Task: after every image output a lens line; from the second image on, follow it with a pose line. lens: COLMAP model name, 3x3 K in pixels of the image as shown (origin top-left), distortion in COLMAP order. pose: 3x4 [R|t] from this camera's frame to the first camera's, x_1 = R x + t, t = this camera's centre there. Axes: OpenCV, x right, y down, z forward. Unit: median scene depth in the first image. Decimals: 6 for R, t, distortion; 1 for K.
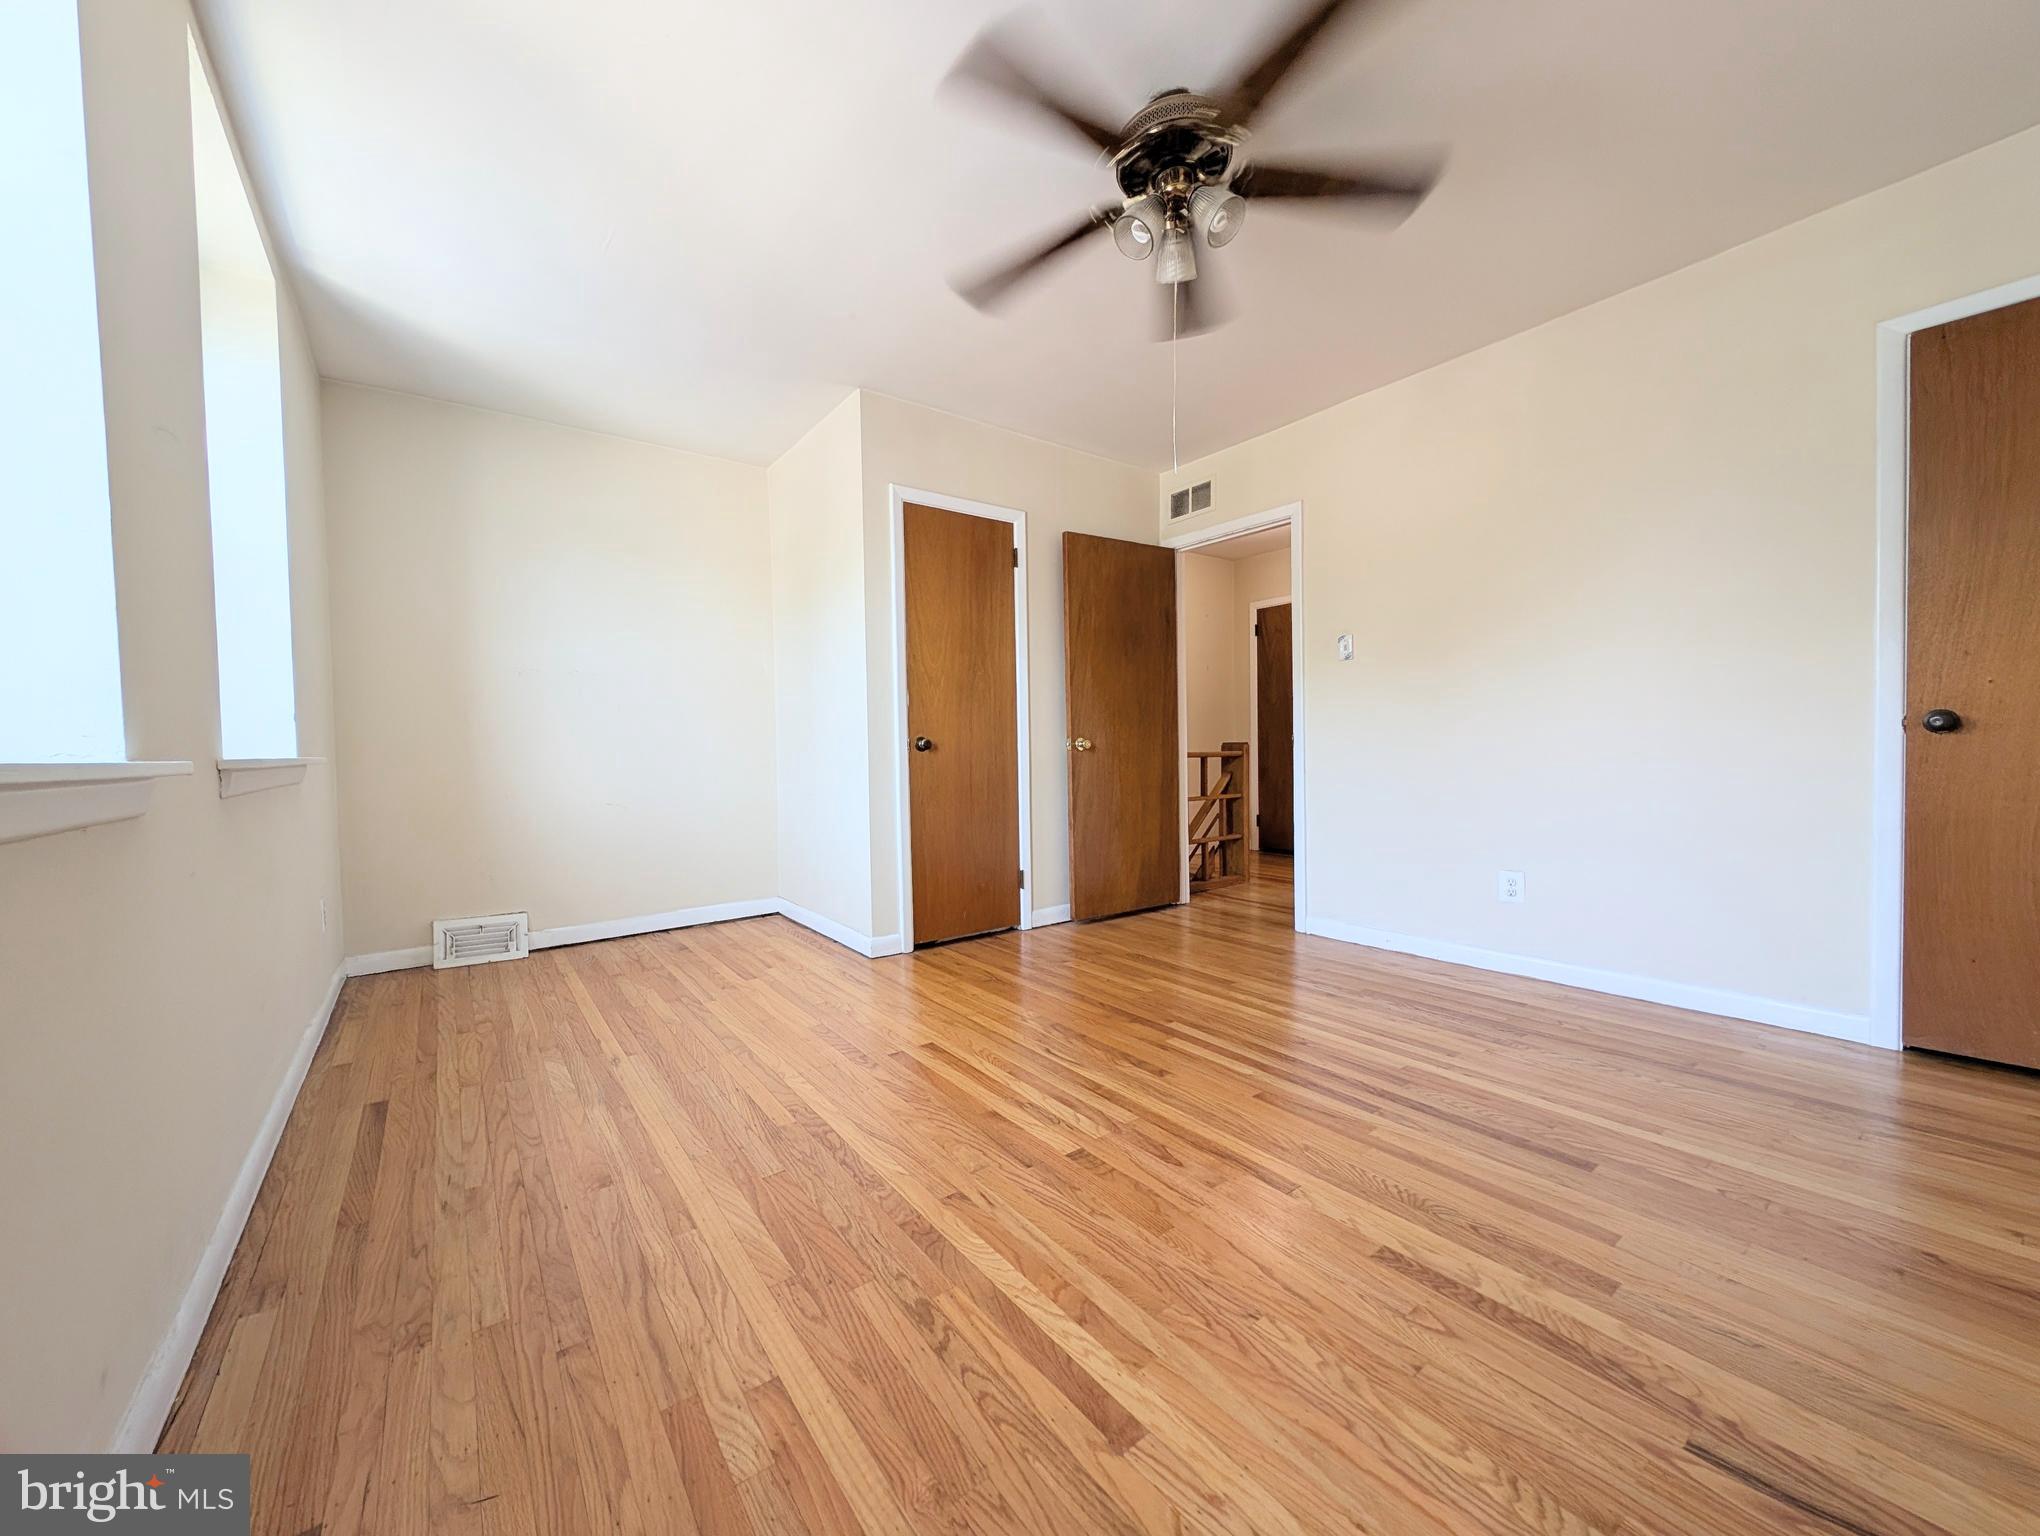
lens RADIAL K [[776.2, 0, 1015.7], [0, 776.2, 769.3], [0, 0, 1]] dist [0.013226, -0.000671]
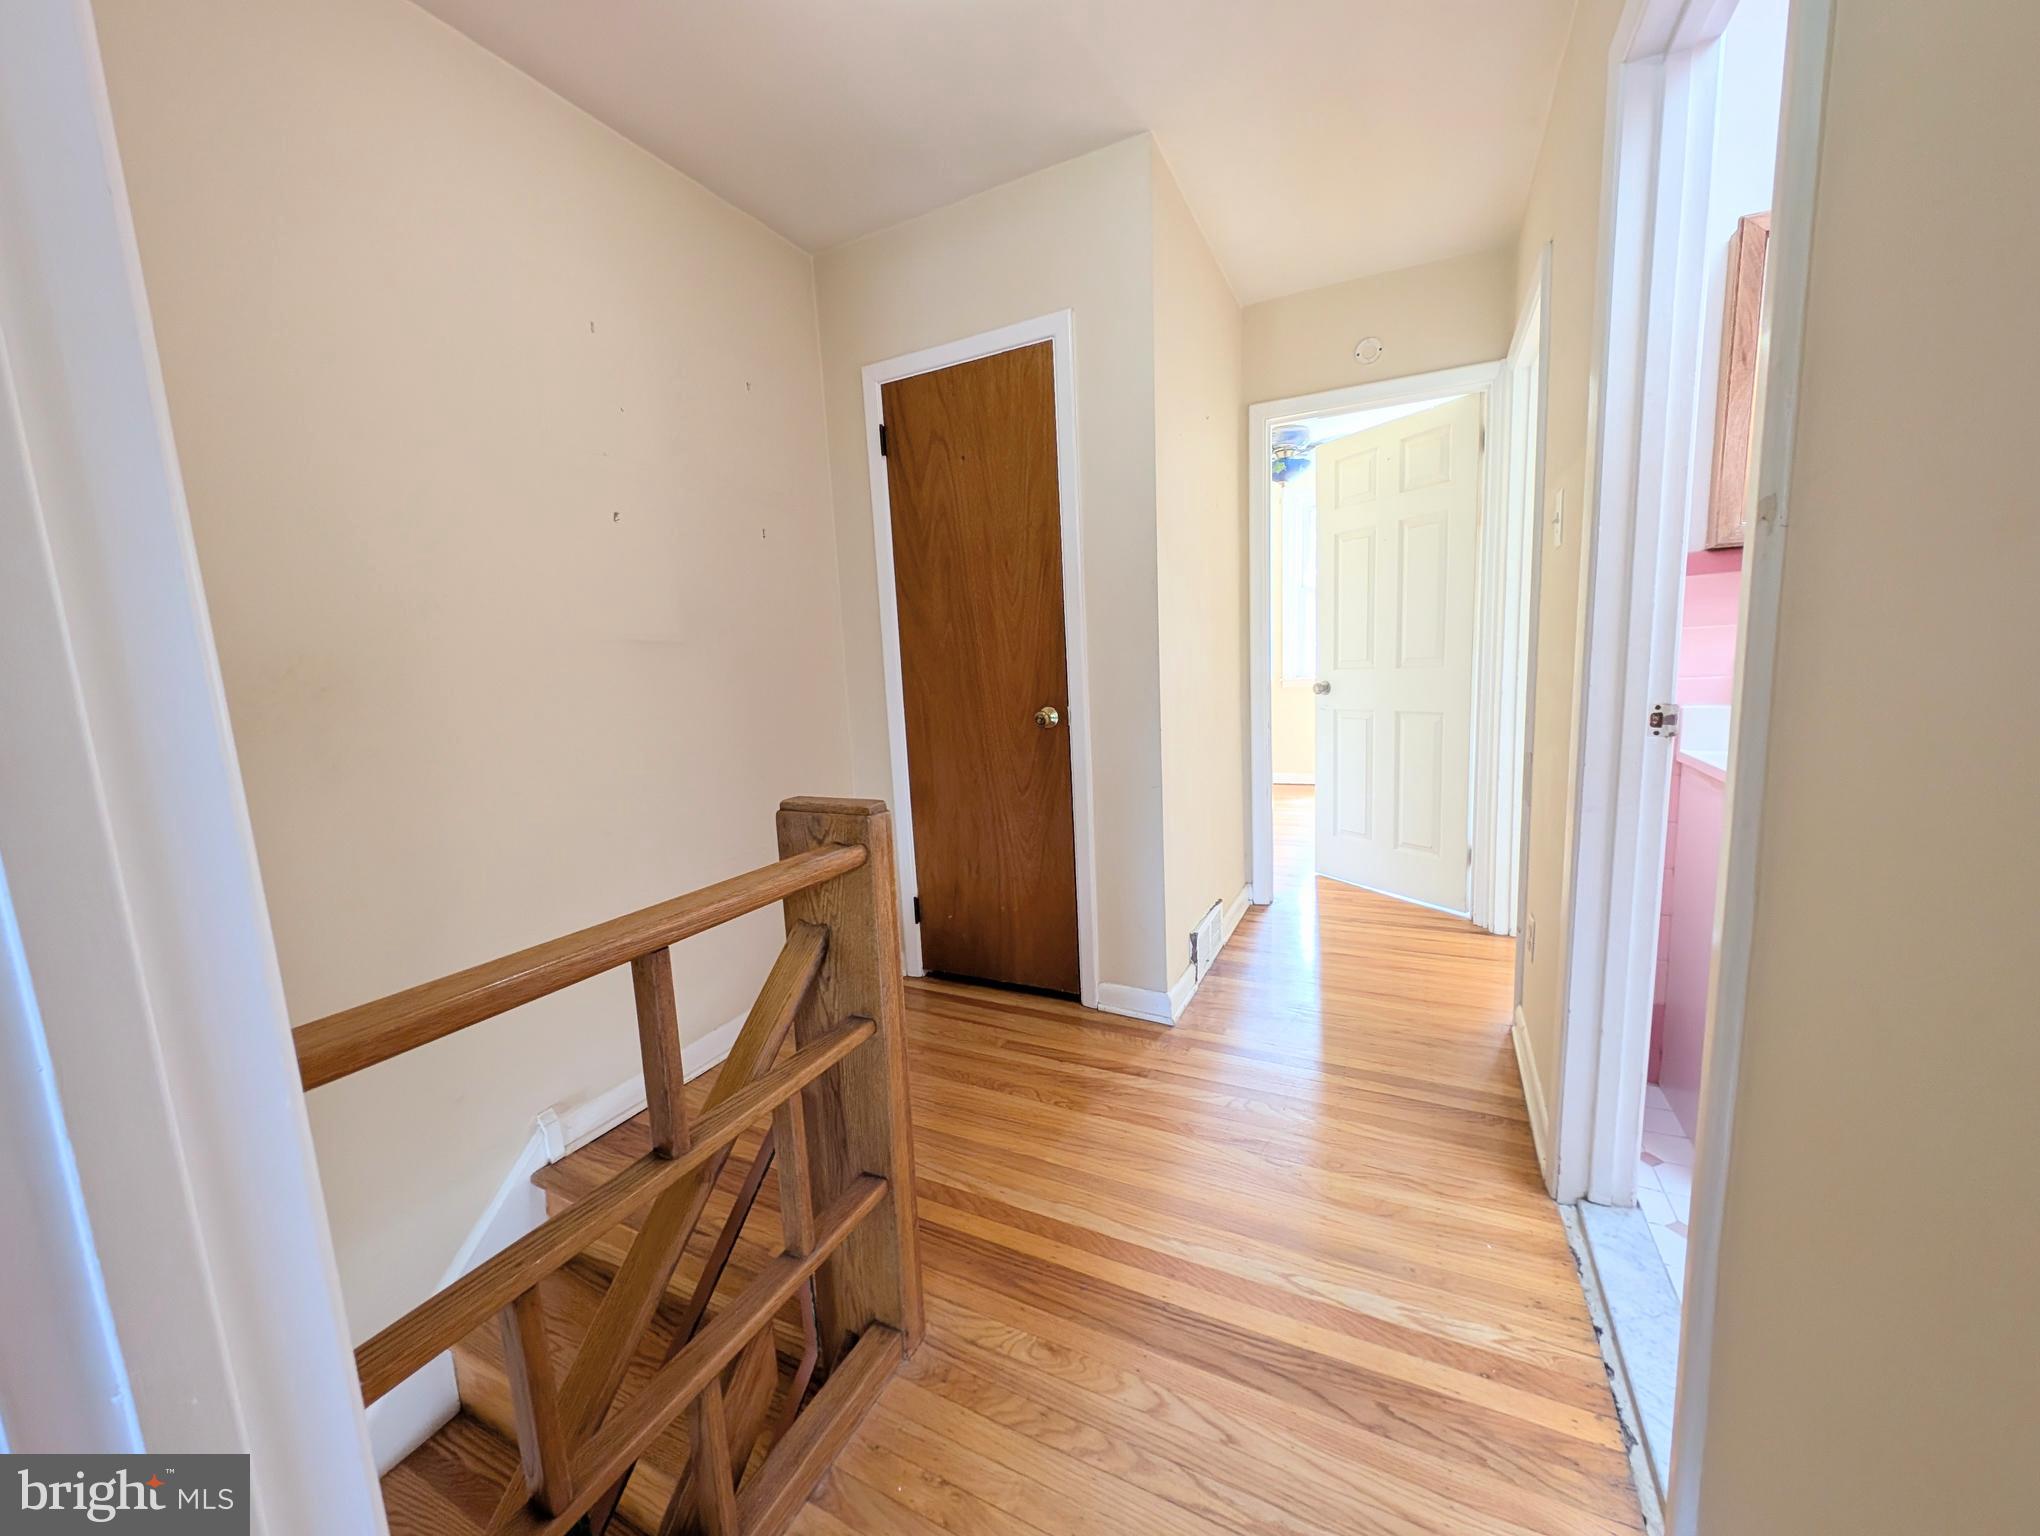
lens RADIAL K [[776.2, 0, 1017.8], [0, 776.2, 777.7], [0, 0, 1]] dist [0.013226, -0.000671]
pose [[0.892930, -0.088562, 0.441399, 0.184806], [0.049913, 0.993890, 0.098441, -0.048007], [-0.447421, -0.065869, 0.891895, 0.618241]]
